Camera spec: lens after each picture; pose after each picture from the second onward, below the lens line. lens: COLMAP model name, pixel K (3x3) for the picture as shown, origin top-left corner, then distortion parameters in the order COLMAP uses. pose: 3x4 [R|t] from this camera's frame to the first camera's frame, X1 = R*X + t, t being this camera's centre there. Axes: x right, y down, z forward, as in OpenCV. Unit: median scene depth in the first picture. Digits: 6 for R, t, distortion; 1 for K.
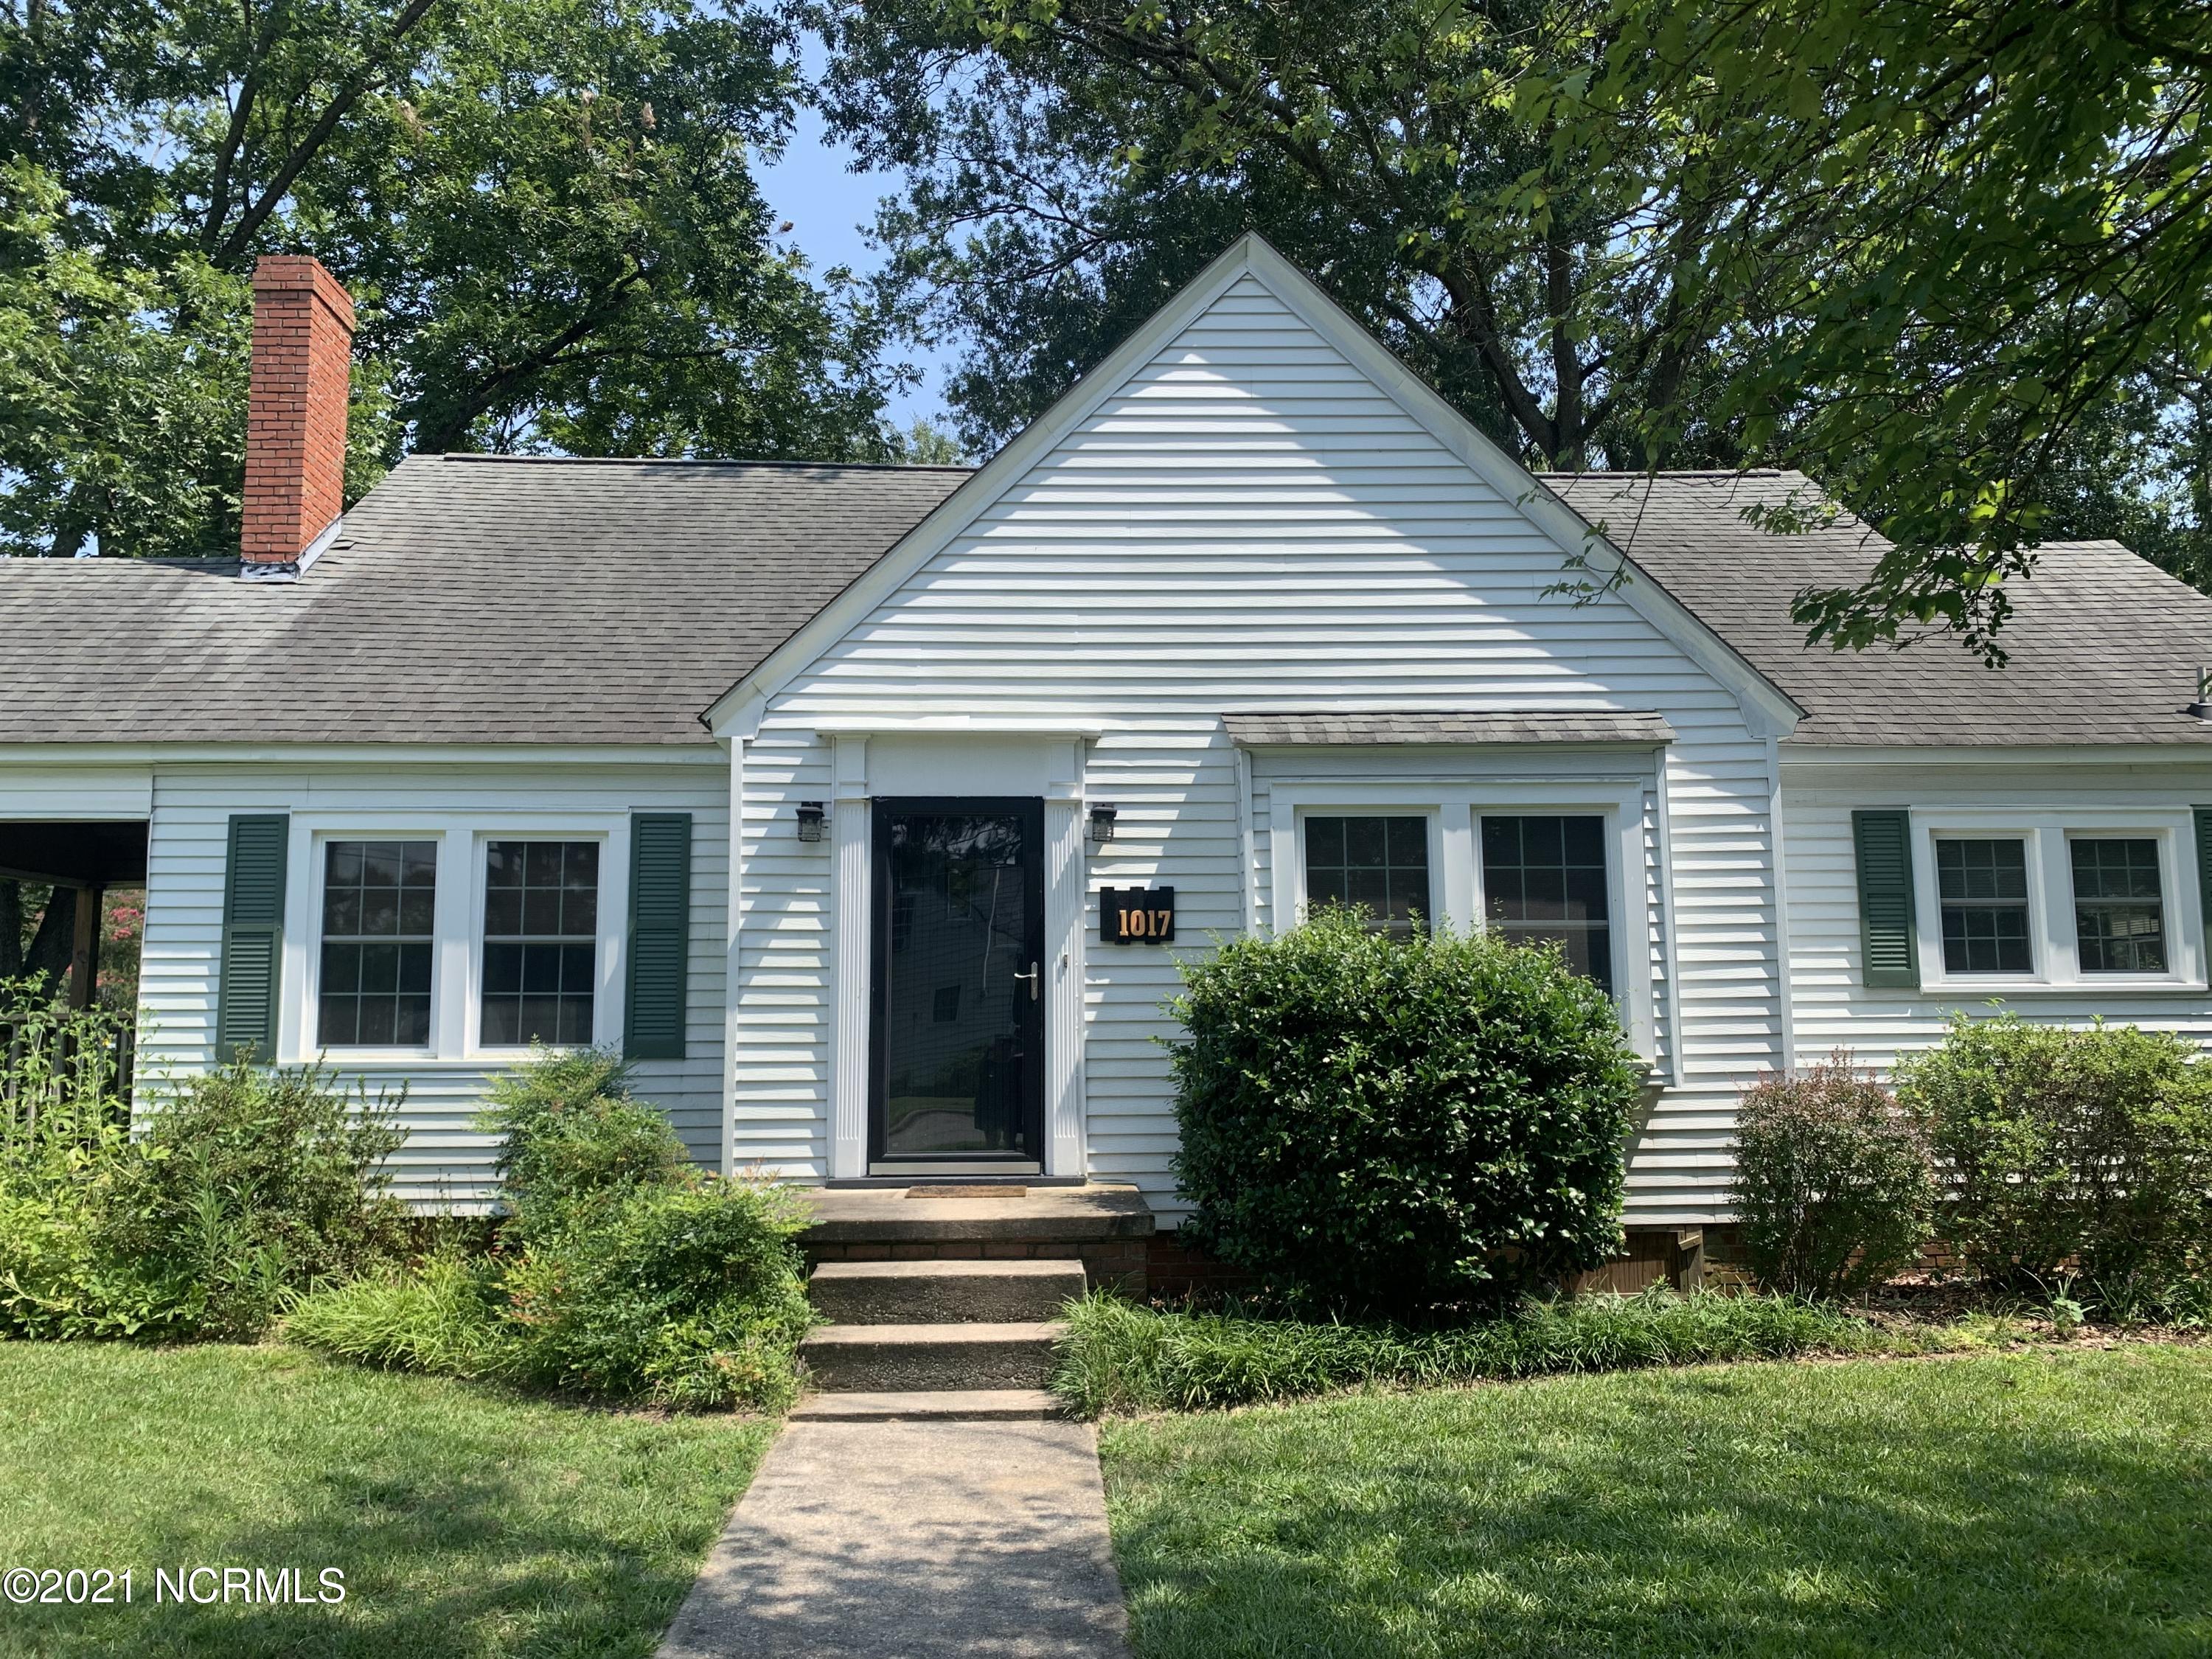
lens RADIAL K [[1710.2, 0, 1107.1], [0, 1710.2, 819.7], [0, 0, 1]] dist [-0.002459, -0.001149]
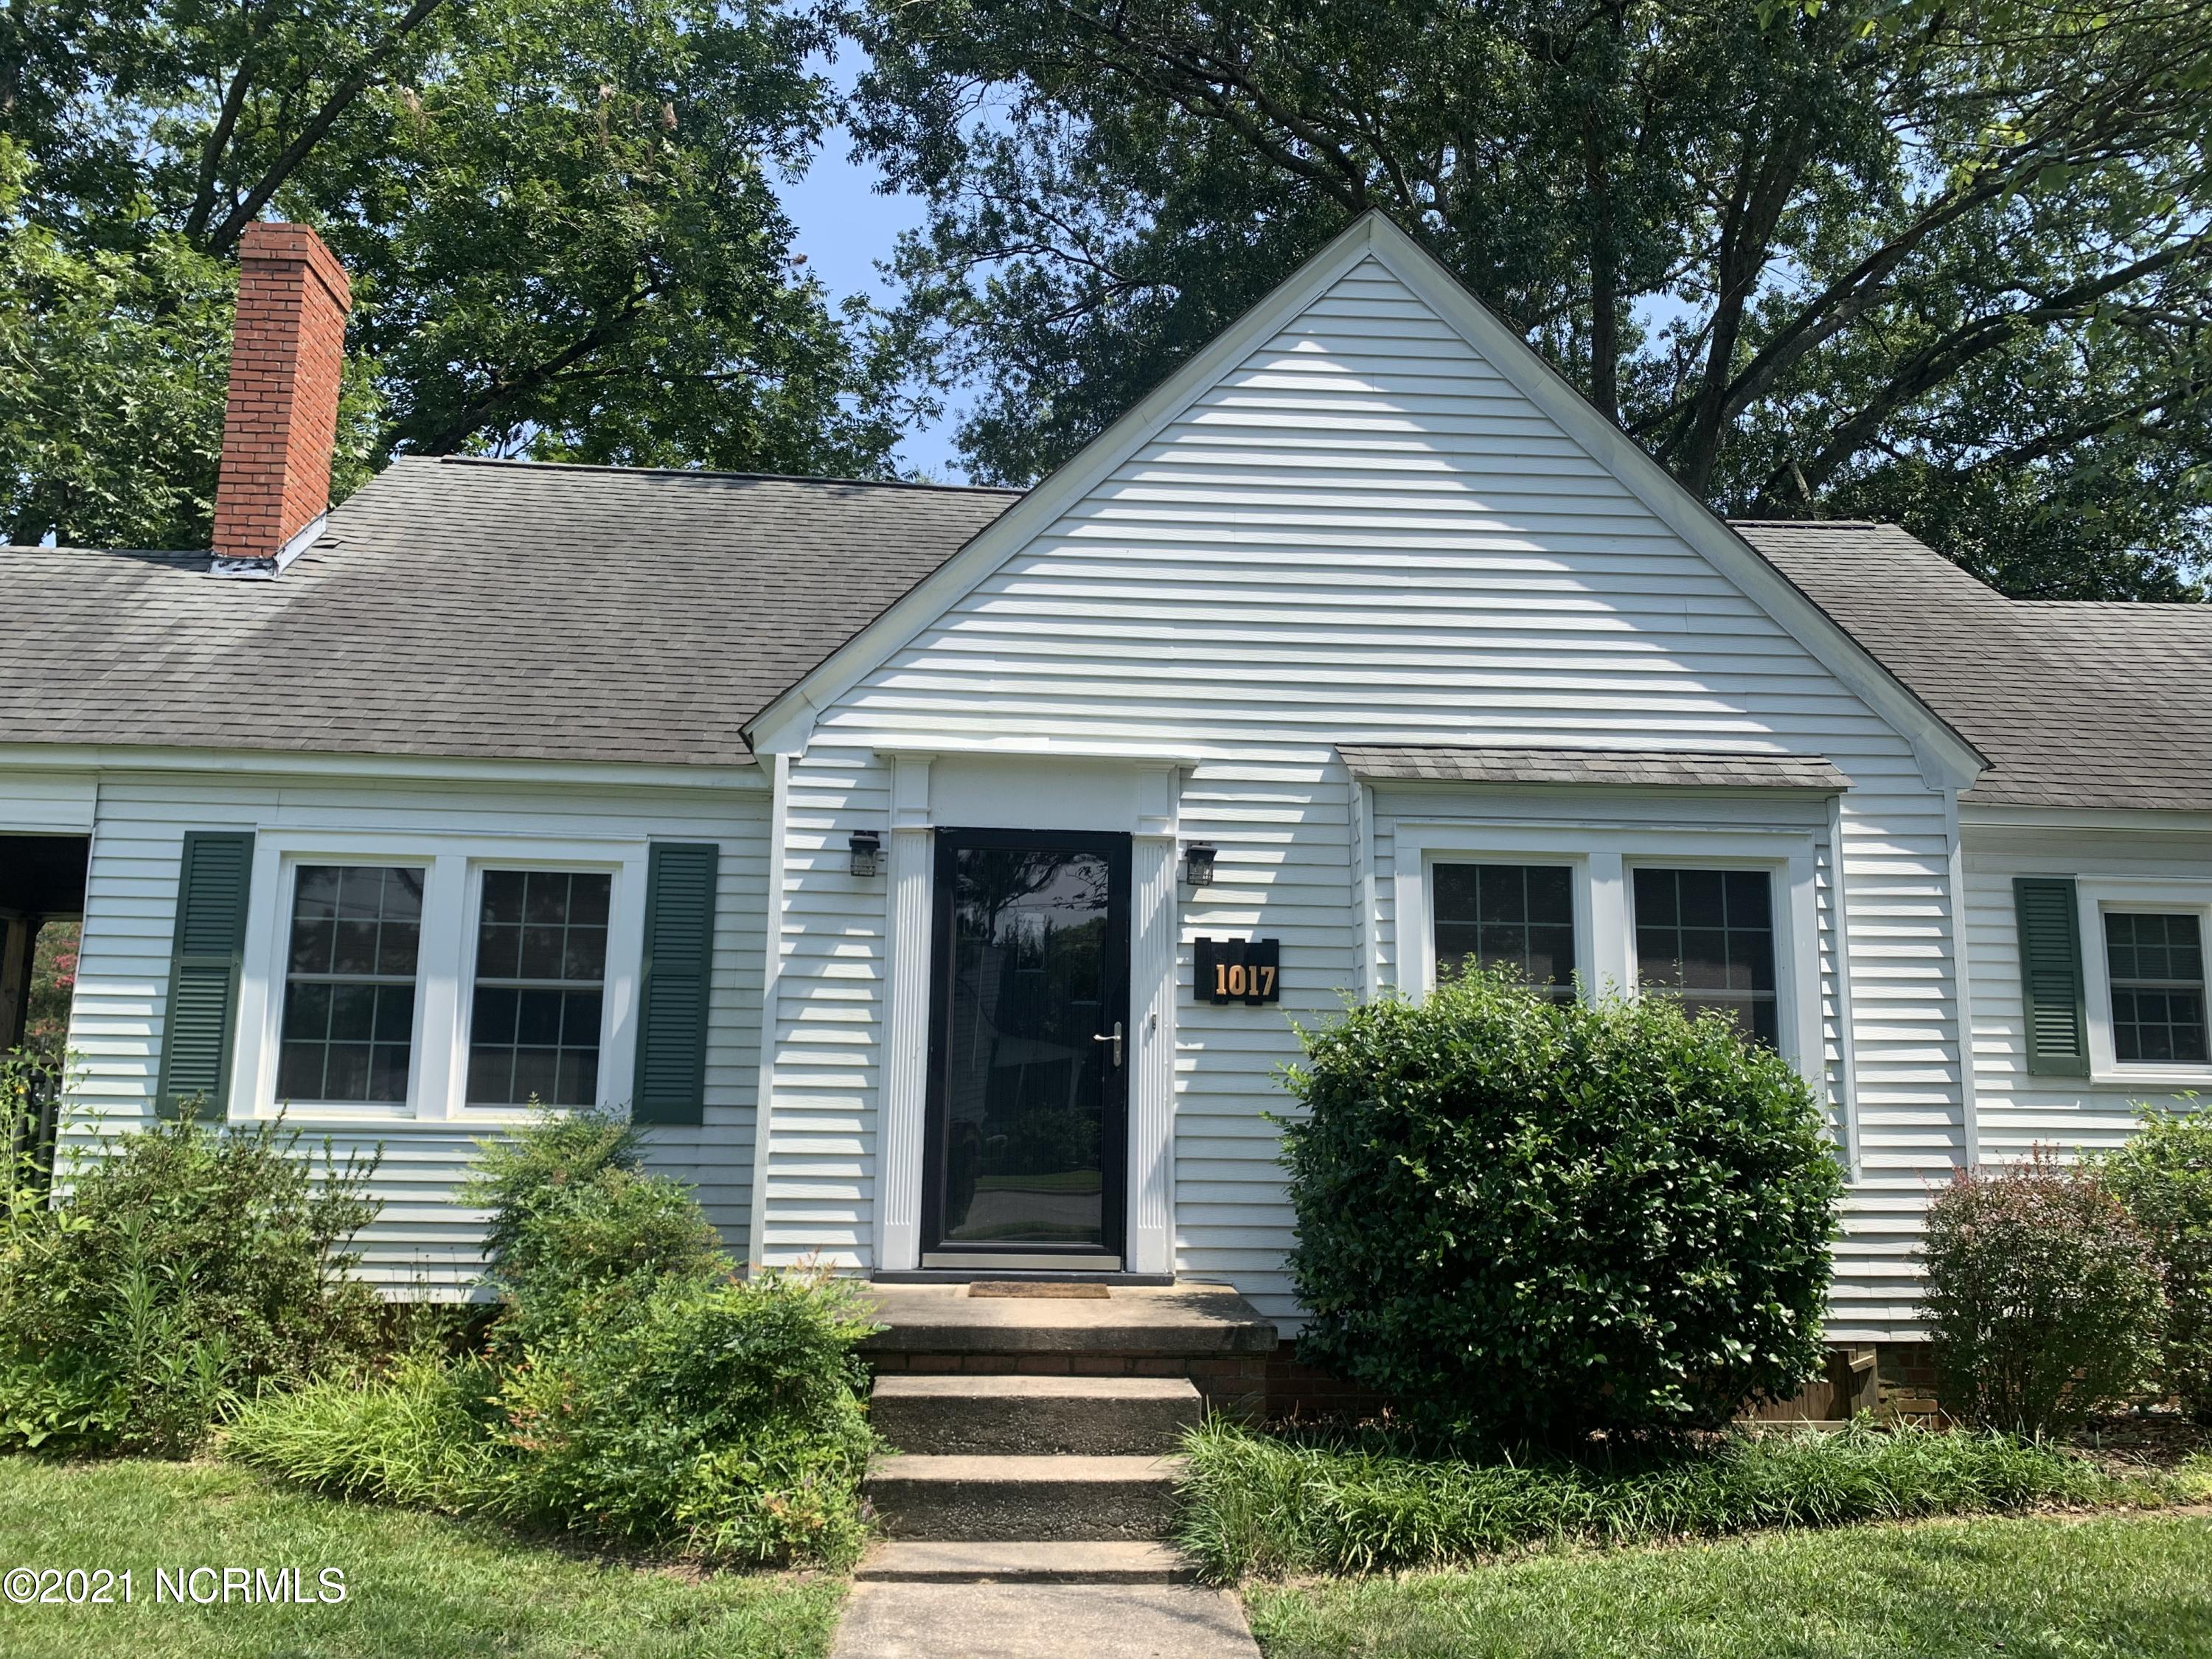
lens RADIAL K [[1710.2, 0, 1121.8], [0, 1710.2, 832.8], [0, 0, 1]] dist [-0.002459, -0.001149]
pose [[0.999274, 0.027552, 0.026301, -0.065553], [-0.026586, 0.998984, -0.036380, 0.018522], [-0.027277, 0.035654, 0.998992, 0.129186]]
